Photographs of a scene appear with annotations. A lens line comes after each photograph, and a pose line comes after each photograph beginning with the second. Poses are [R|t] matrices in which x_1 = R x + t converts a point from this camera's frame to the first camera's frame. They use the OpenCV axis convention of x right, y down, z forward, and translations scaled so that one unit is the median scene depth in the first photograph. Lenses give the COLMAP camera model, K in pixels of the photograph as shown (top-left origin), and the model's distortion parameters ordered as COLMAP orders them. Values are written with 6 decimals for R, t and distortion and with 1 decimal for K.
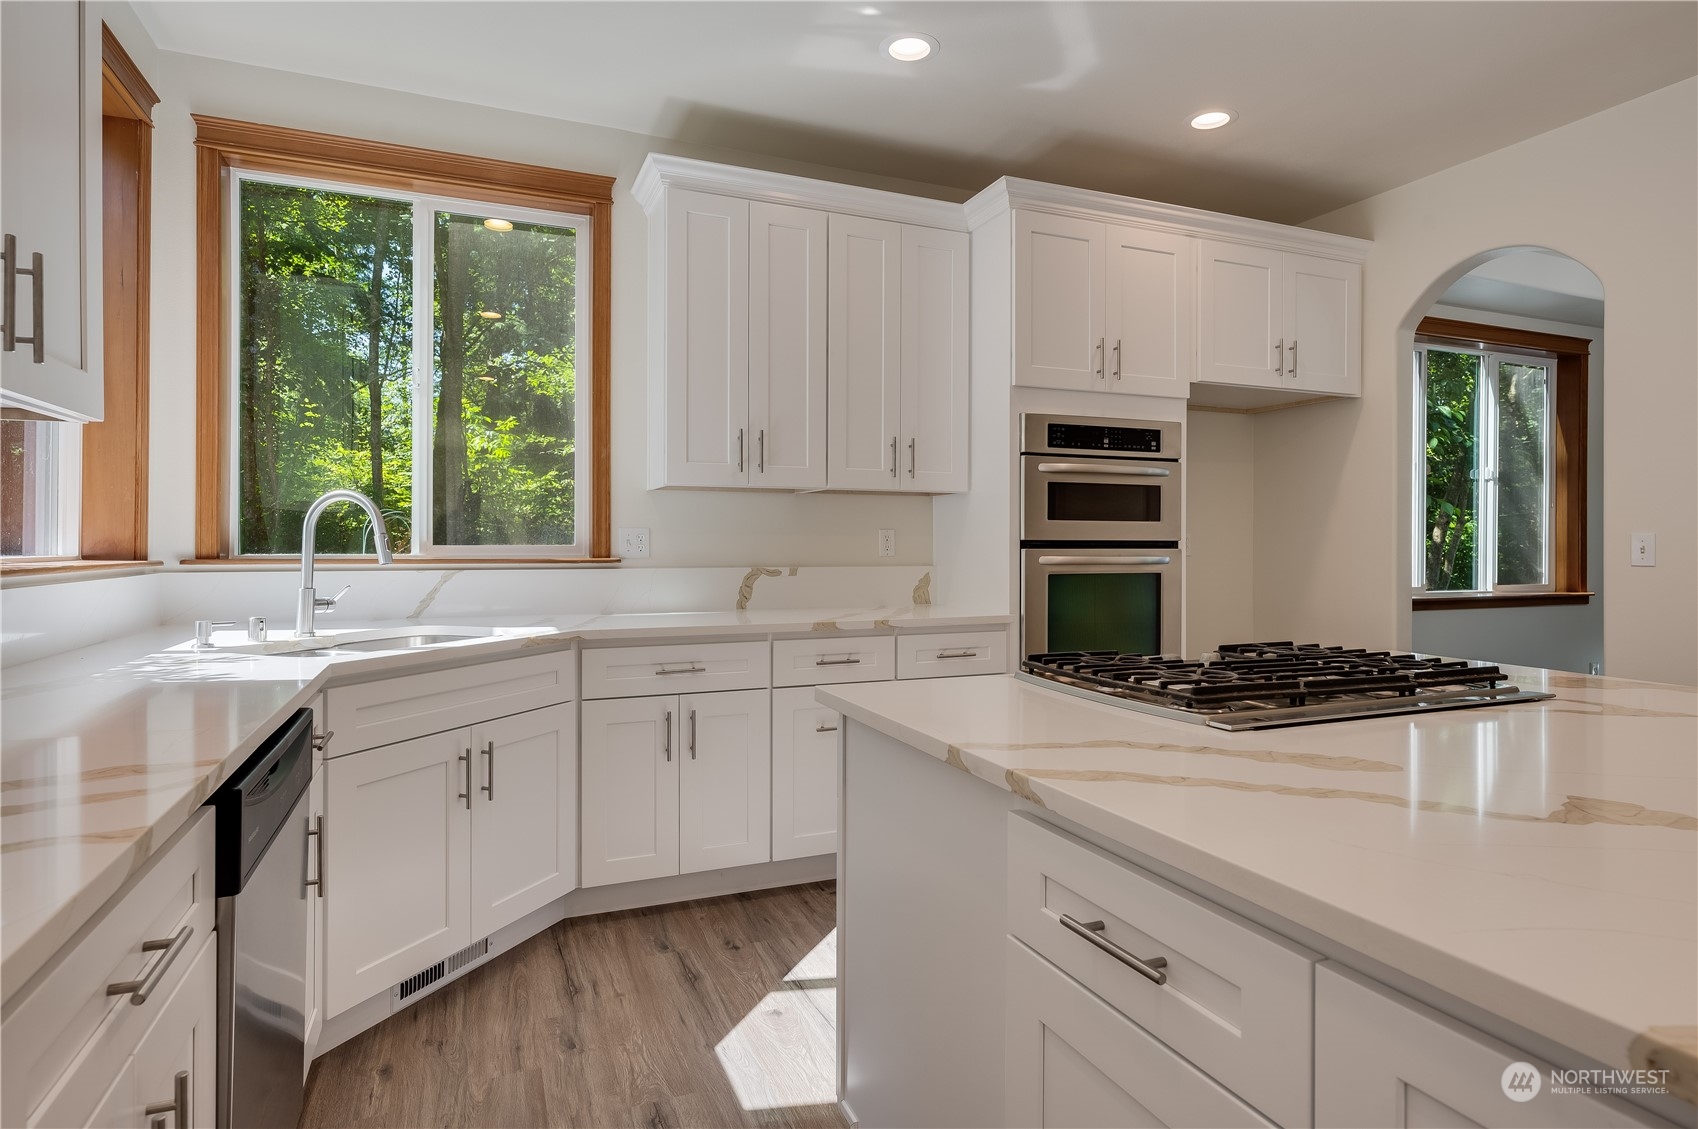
lens RADIAL K [[945.2, 0, 850.9], [0, 945.2, 545.9], [0, 0, 1]] dist [0.012550, 0.000232]
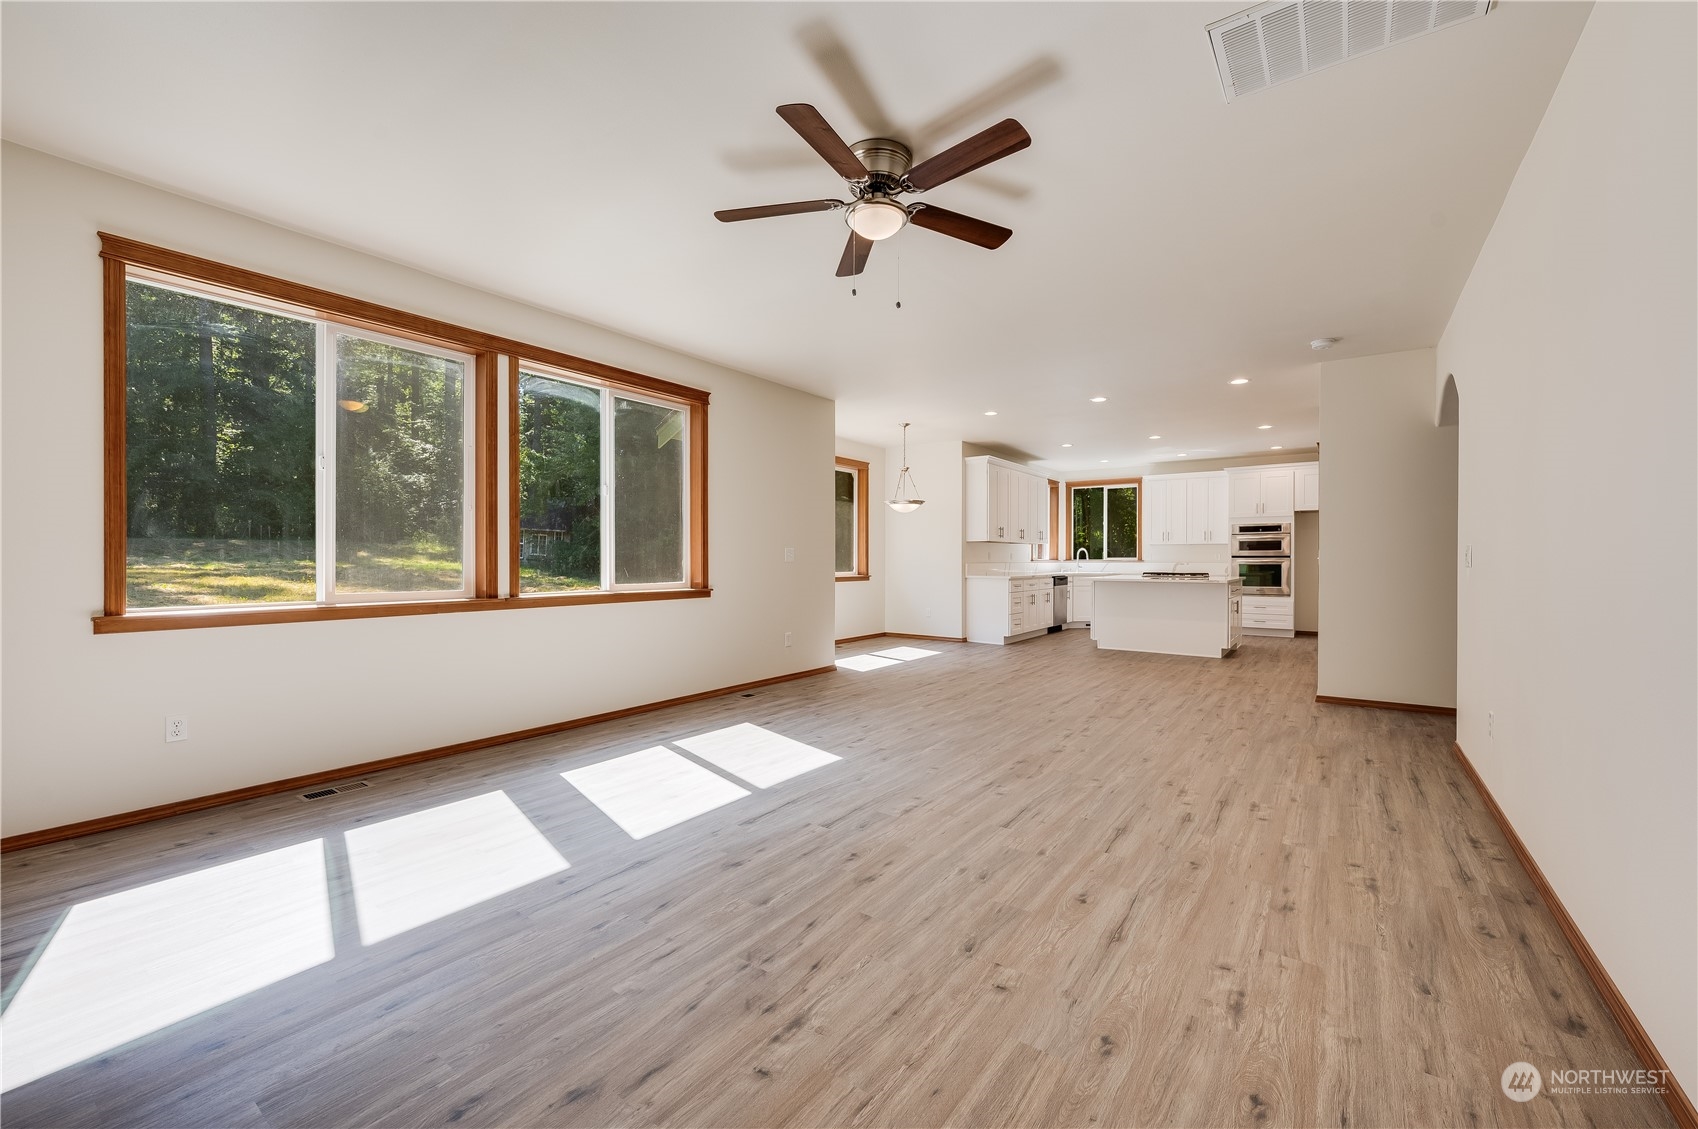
lens RADIAL K [[699.4, 0, 849.0], [0, 699.4, 564.5], [0, 0, 1]] dist [0.001359, 0.000186]
pose [[0.534030, 0.001766, -0.845464, 1.835631], [0.000081, 0.999998, 0.002140, 0.024950], [0.845466, -0.001211, 0.534028, -1.980294]]
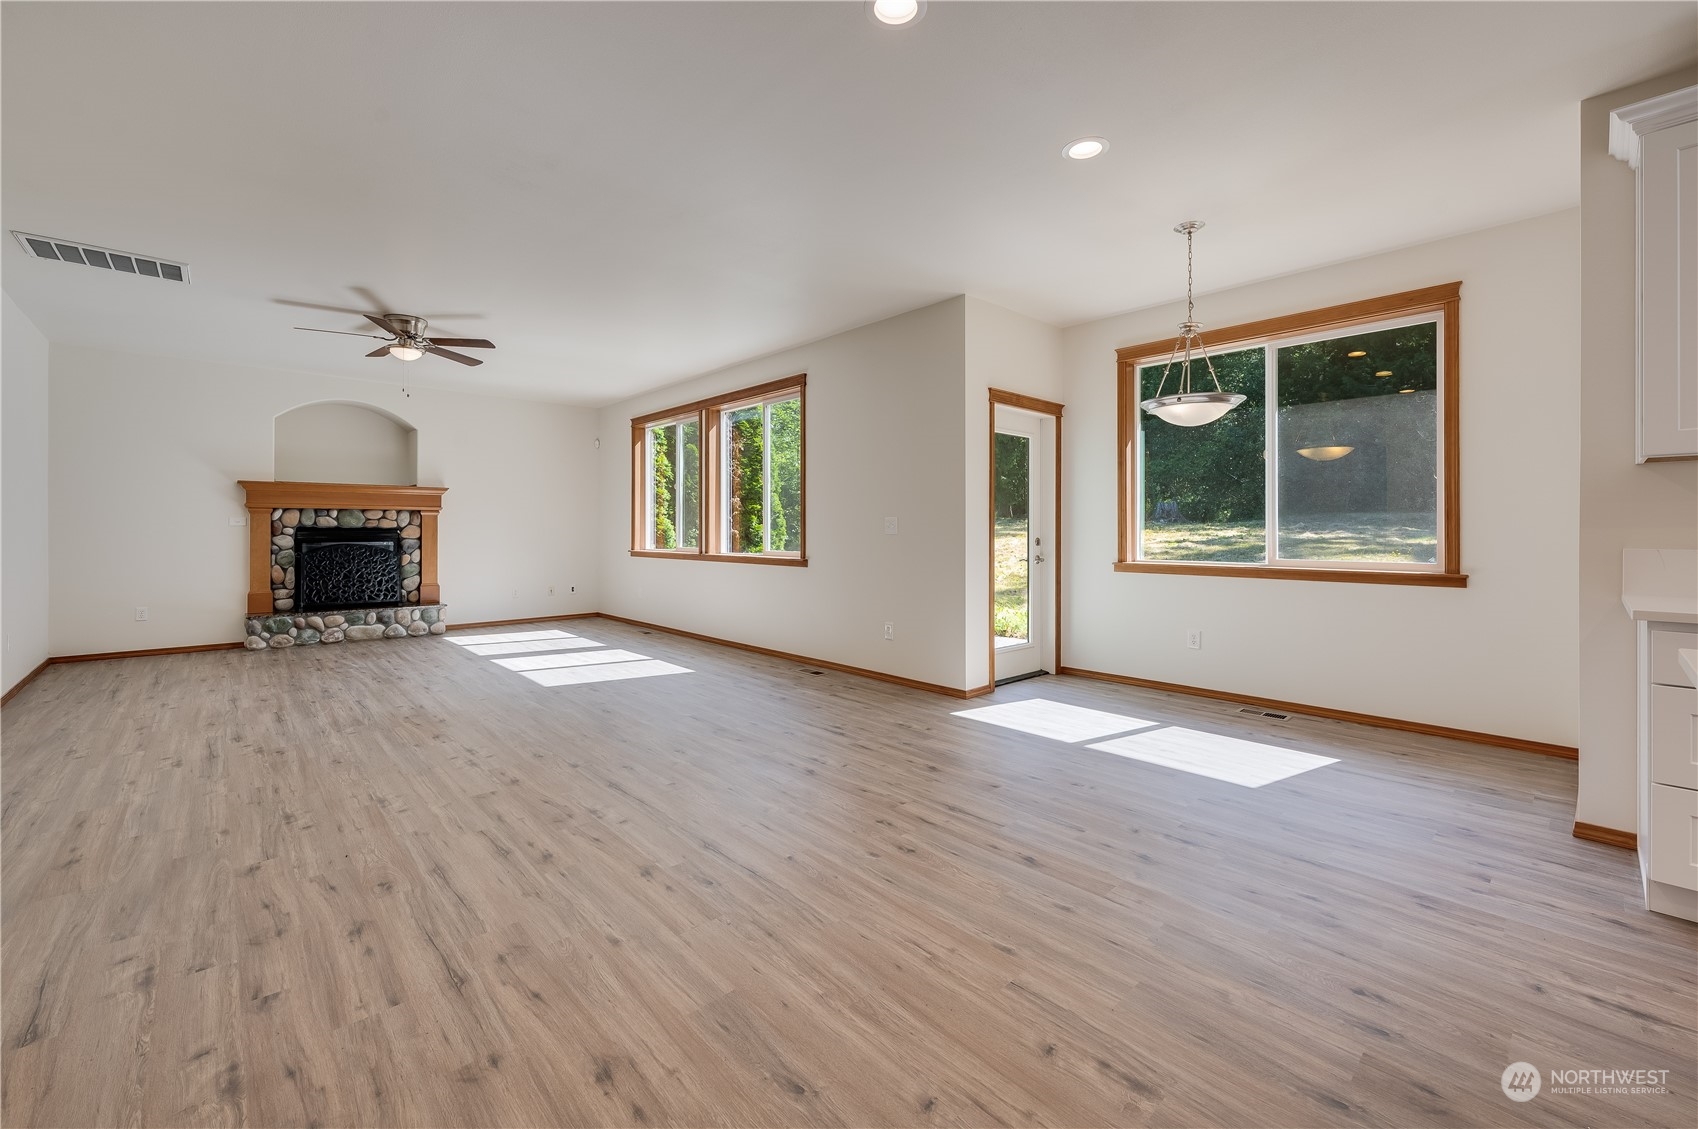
lens RADIAL K [[677.7, 0, 850.8], [0, 677.7, 555.8], [0, 0, 1]] dist [0.000576, -0.000130]
pose [[-0.934883, 0.006900, -0.354888, 0.768083], [-0.006174, 0.999344, 0.035693, 0.015931], [0.354901, 0.035560, -0.934227, 0.230700]]
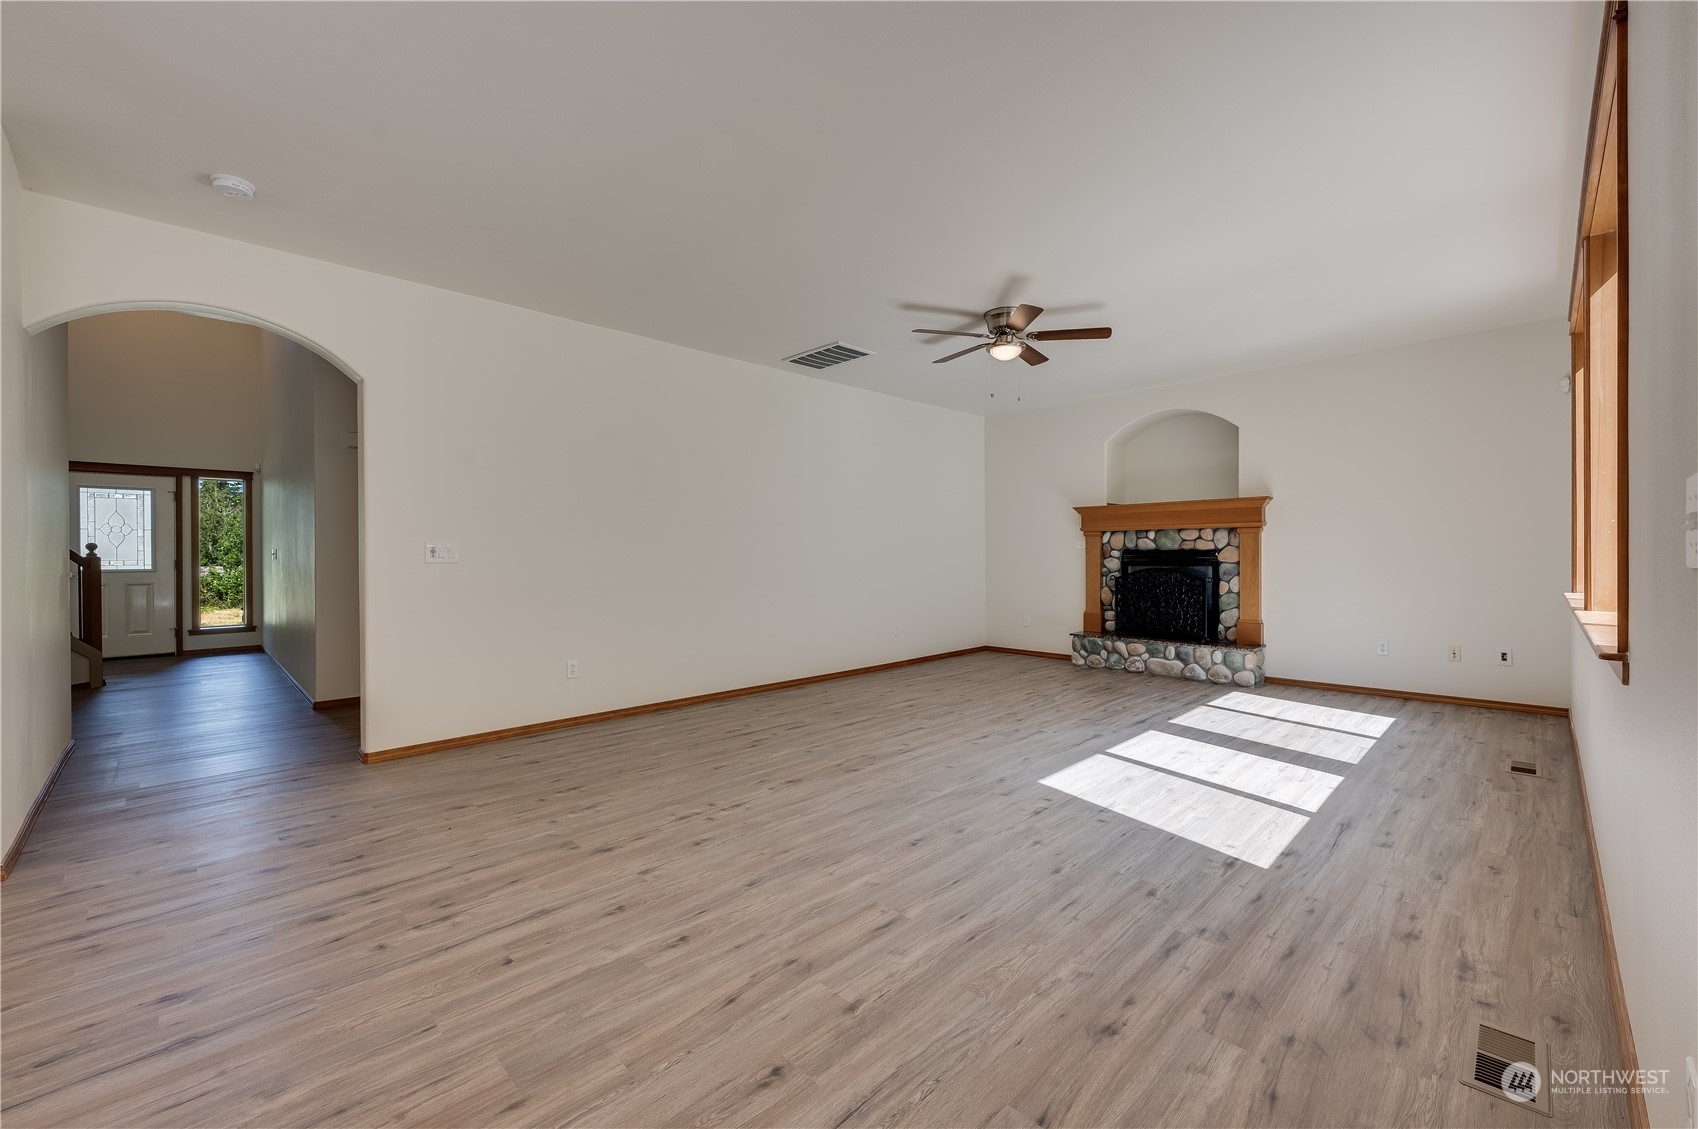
lens RADIAL K [[677.7, 0, 850.8], [0, 677.7, 555.8], [0, 0, 1]] dist [0.000576, -0.000130]
pose [[-0.384505, -0.005353, 0.923107, 0.054742], [0.003247, 0.999969, 0.007152, 0.013816], [-0.923117, 0.005747, -0.384476, -0.725794]]
